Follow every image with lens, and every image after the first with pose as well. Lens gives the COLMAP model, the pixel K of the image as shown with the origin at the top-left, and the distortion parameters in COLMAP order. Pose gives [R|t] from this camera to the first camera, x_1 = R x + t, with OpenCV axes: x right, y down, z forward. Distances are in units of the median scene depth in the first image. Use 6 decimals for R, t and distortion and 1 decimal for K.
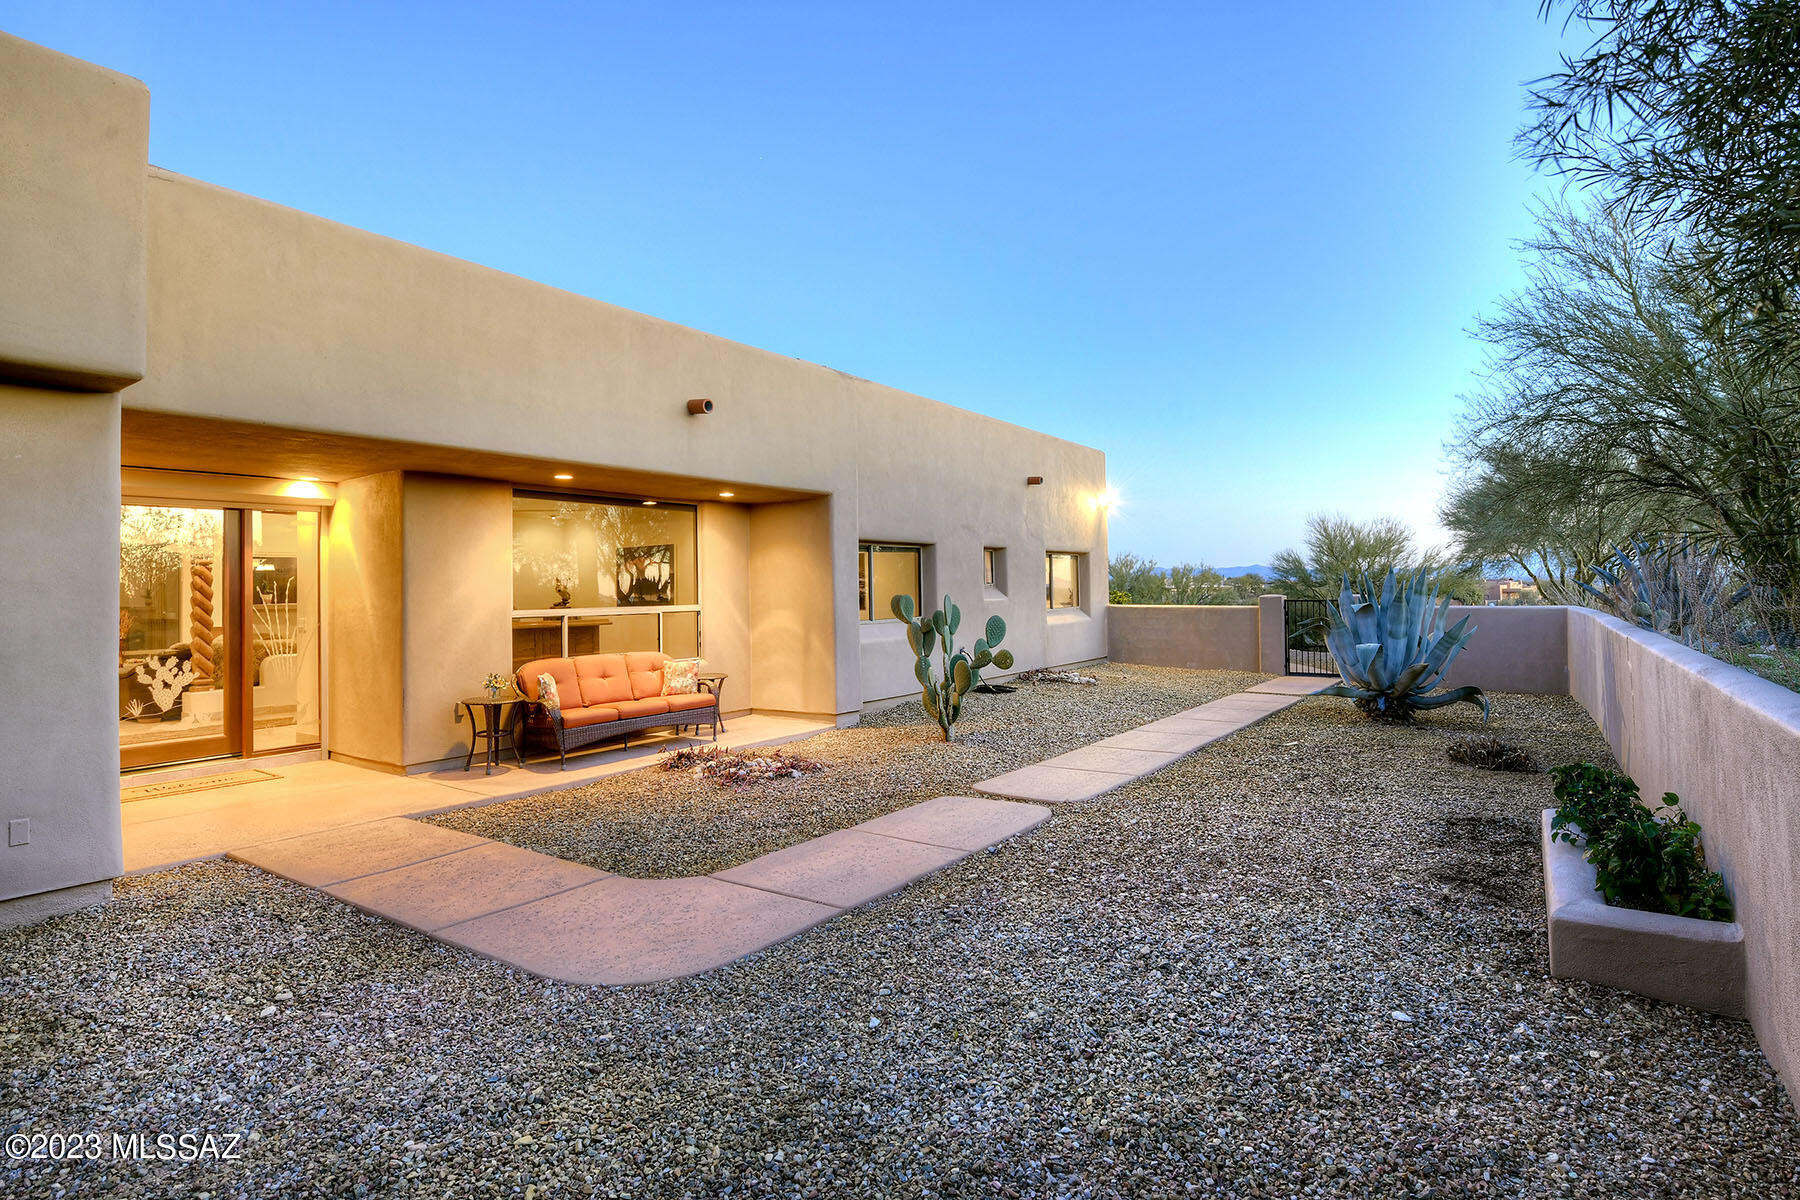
lens RADIAL K [[925.9, 0, 900.0], [0, 925.9, 600.0], [0, 0, 1]] dist [-0.001375, -0.000191]
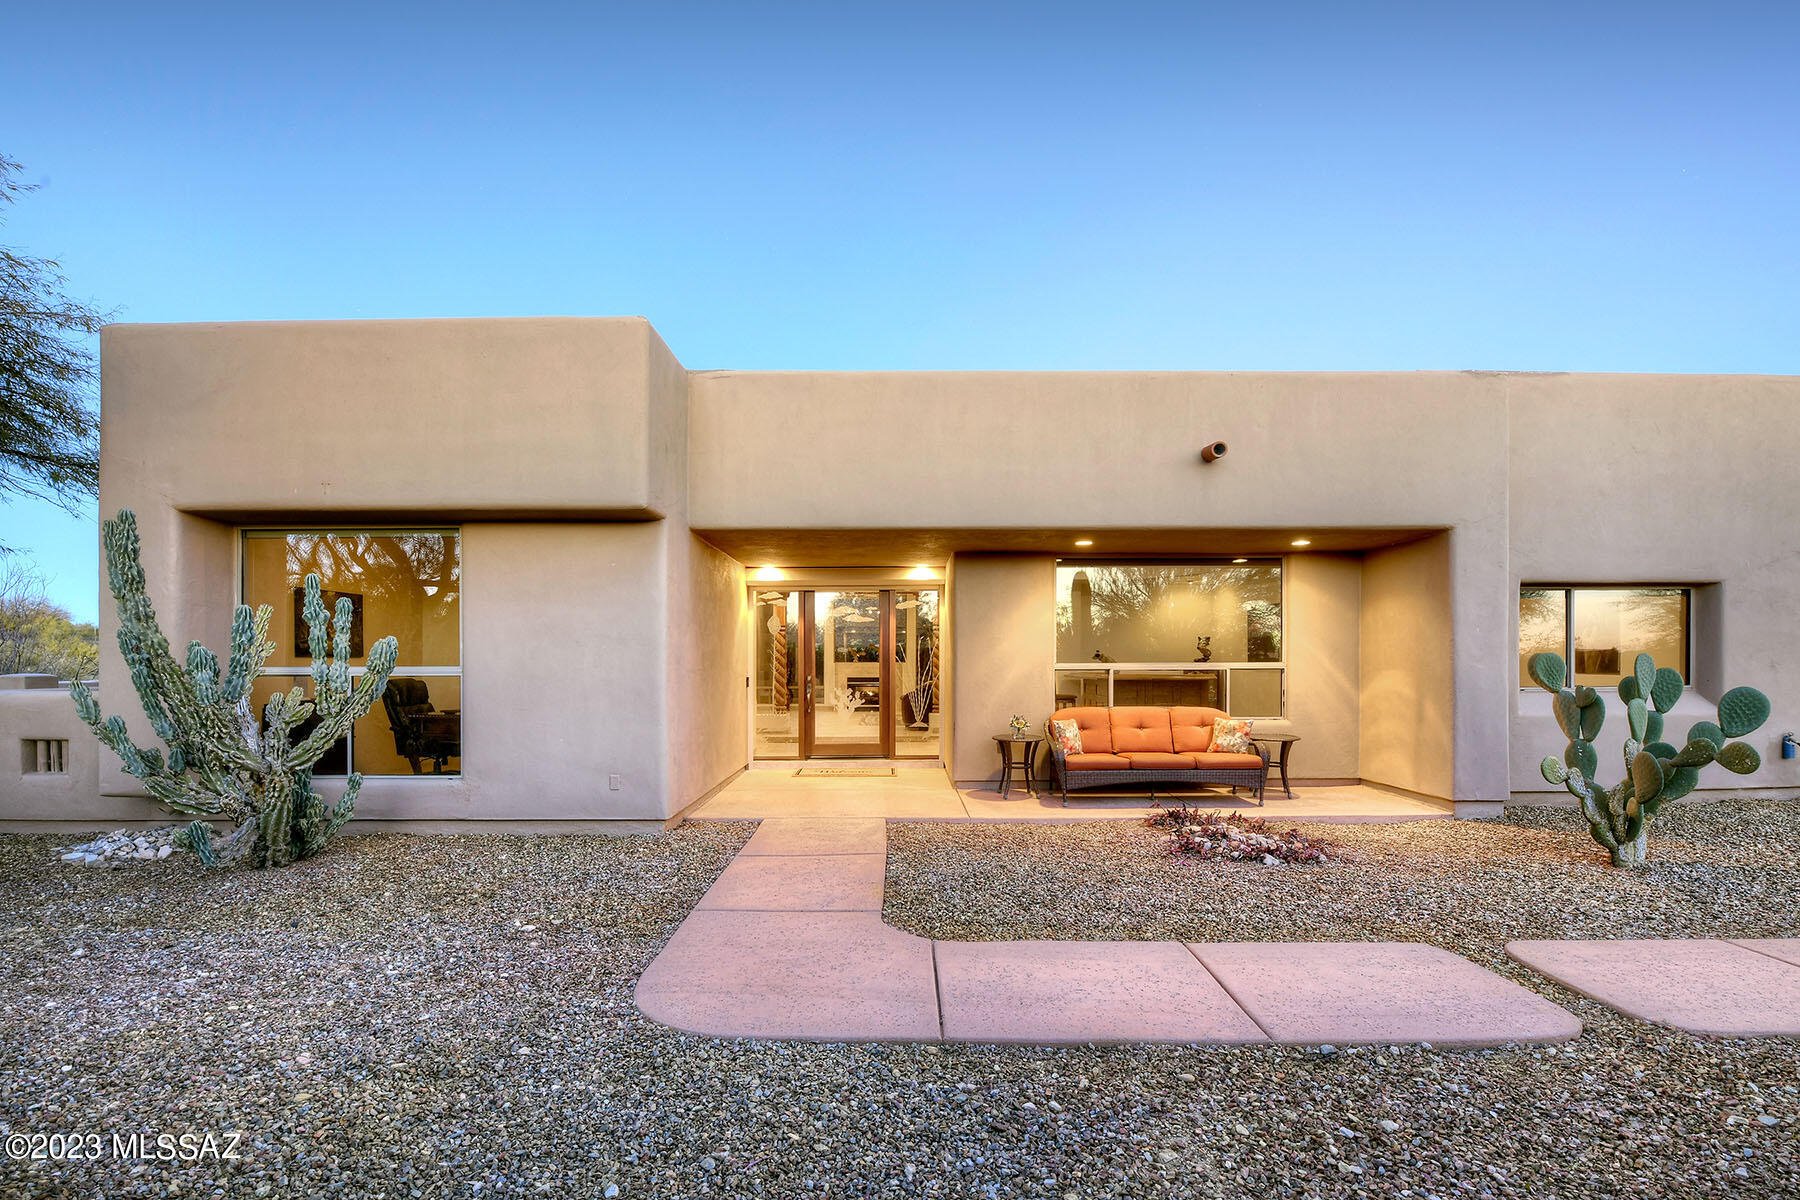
lens RADIAL K [[725.4, 0, 898.5], [0, 725.4, 674.4], [0, 0, 1]] dist [-0.016149, -0.000106]
pose [[0.565955, 0.031979, -0.823816, 0.185879], [-0.011887, 0.999460, 0.030631, -0.000323], [0.824351, -0.007543, 0.566029, 0.268709]]
